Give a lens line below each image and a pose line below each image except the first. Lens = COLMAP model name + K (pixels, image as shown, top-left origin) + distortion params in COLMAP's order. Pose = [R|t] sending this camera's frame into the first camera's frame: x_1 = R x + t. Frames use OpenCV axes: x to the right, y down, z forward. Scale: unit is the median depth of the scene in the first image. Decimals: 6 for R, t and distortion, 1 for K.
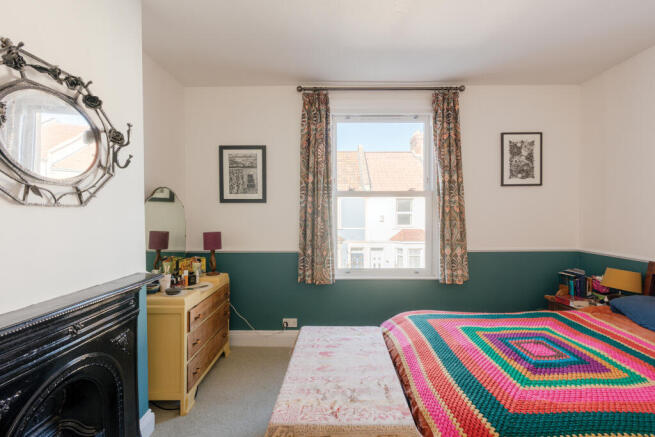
lens RADIAL K [[300.7, 0, 330.0], [0, 300.7, 217.8], [0, 0, 1]] dist [-0.009333, 0.004292]
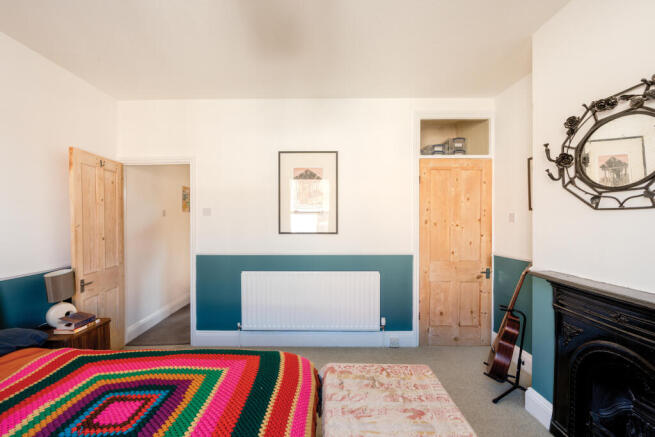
lens RADIAL K [[300.7, 0, 316.0], [0, 300.7, 218.8], [0, 0, 1]] dist [-0.009333, 0.004292]
pose [[-0.999958, 0.008339, 0.003865, 0.124882], [0.008398, 0.999847, 0.015329, -0.012561], [-0.003736, 0.015361, -0.999875, 0.949313]]
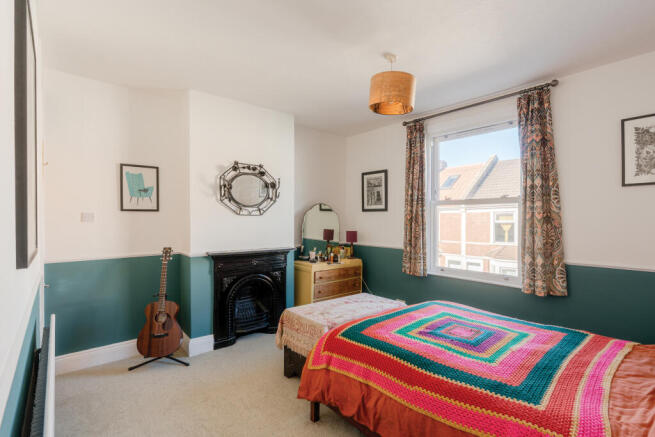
lens RADIAL K [[311.6, 0, 327.3], [0, 311.6, 218.8], [0, 0, 1]] dist [0.002149, 0.000495]
pose [[0.656376, 0.005051, -0.754417, 0.718764], [-0.017889, 0.999801, -0.008870, 0.001605], [0.754222, 0.019318, 0.656335, -0.138142]]
